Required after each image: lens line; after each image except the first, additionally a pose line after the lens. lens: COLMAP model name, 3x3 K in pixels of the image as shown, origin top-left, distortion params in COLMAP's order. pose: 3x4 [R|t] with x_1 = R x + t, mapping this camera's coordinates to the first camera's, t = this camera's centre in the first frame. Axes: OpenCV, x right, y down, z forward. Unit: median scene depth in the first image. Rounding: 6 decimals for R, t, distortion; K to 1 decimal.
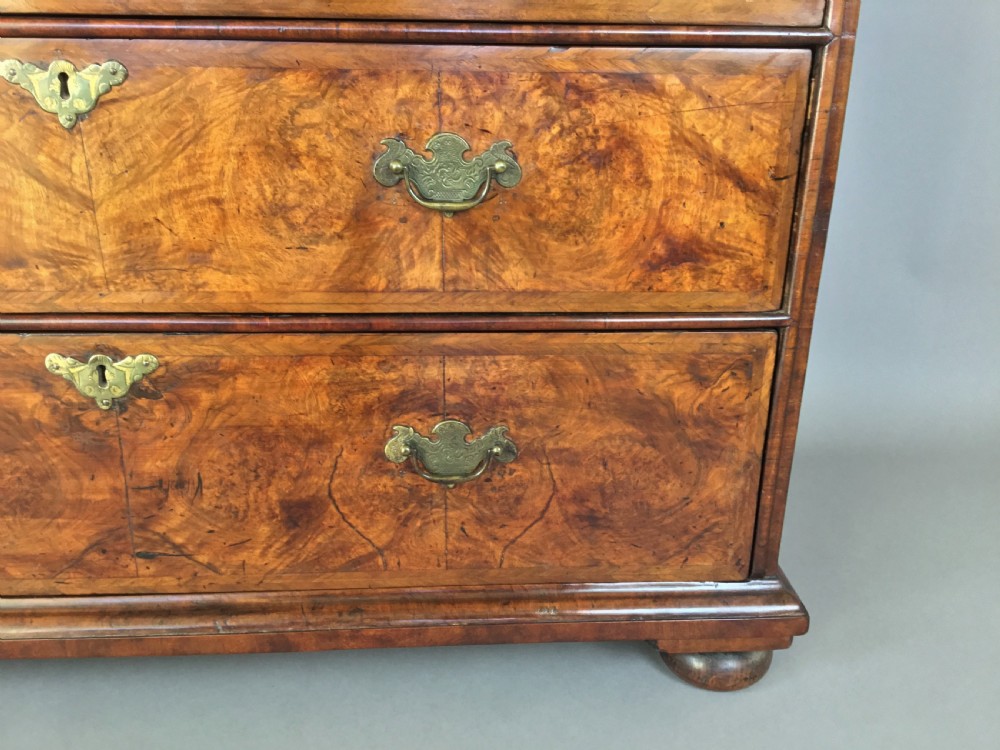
lens RADIAL K [[843.9, 0, 503.6], [0, 843.9, 373.0], [0, 0, 1]] dist [0.124403, -0.196130]
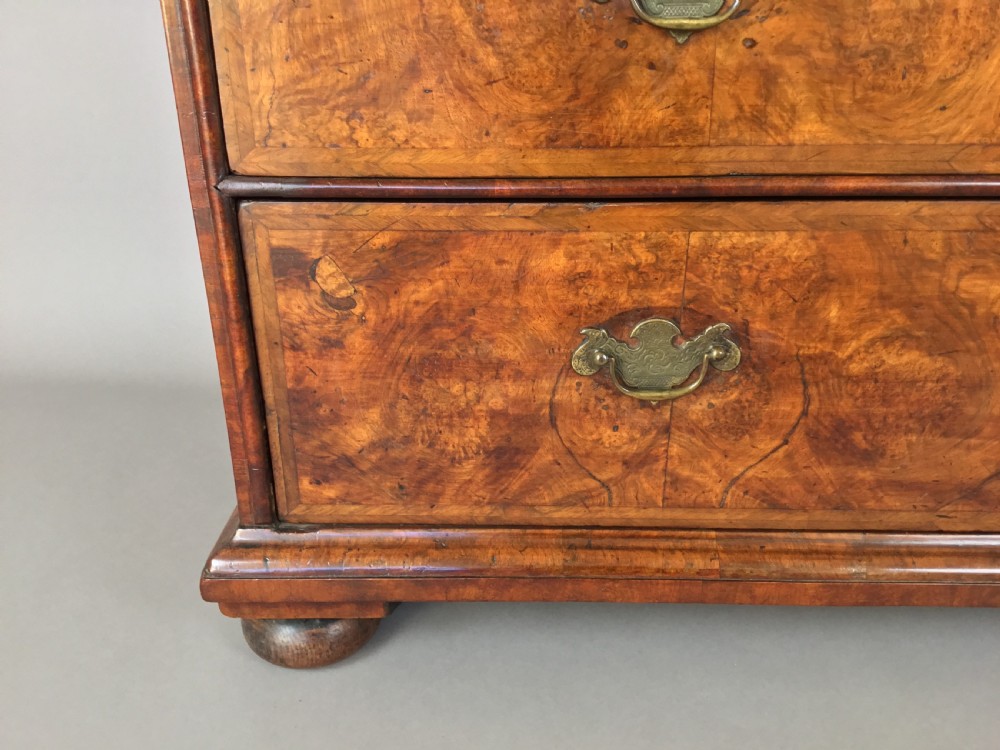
lens RADIAL K [[843.9, 0, 496.2], [0, 843.9, 370.8], [0, 0, 1]] dist [0.124403, -0.196130]
pose [[0.998238, 0.011095, -0.058290, -0.954261], [-0.007603, 0.998183, 0.059777, 0.062851], [0.058848, -0.059228, 0.996508, 0.175369]]
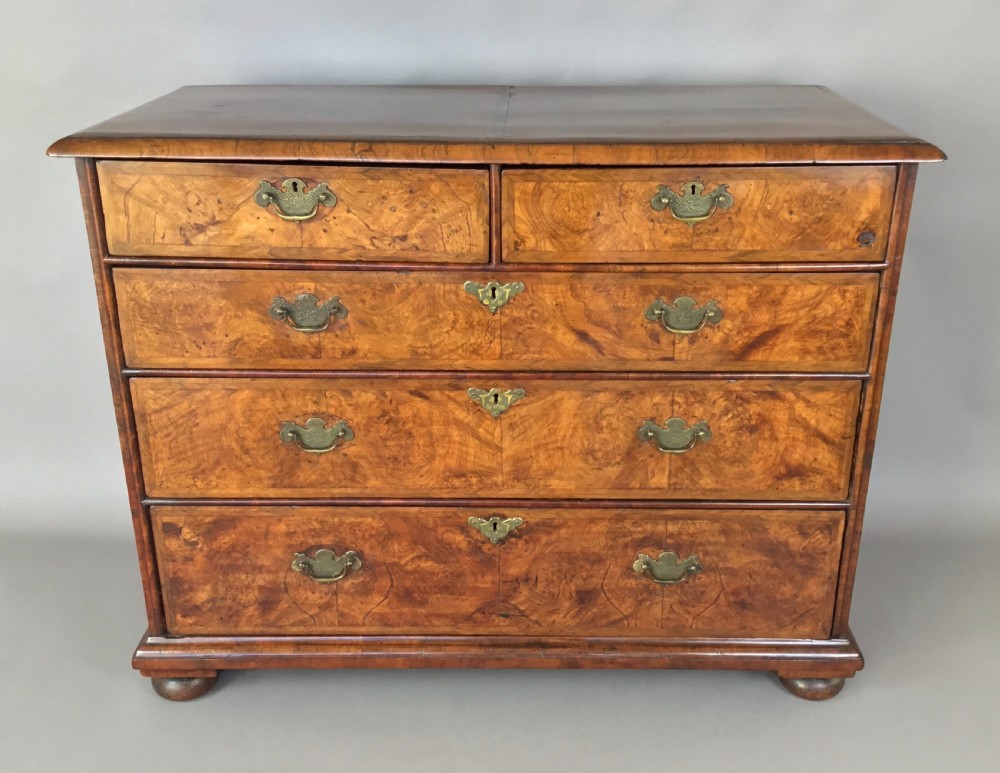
lens RADIAL K [[1059.5, 0, 518.3], [0, 1059.5, 375.6], [0, 0, 1]] dist [0.135677, 0.000000]
pose [[0.998394, 0.012858, -0.055169, -0.277554], [-0.010218, 0.998801, 0.047878, -0.458501], [0.055718, -0.047237, 0.997328, -1.412634]]
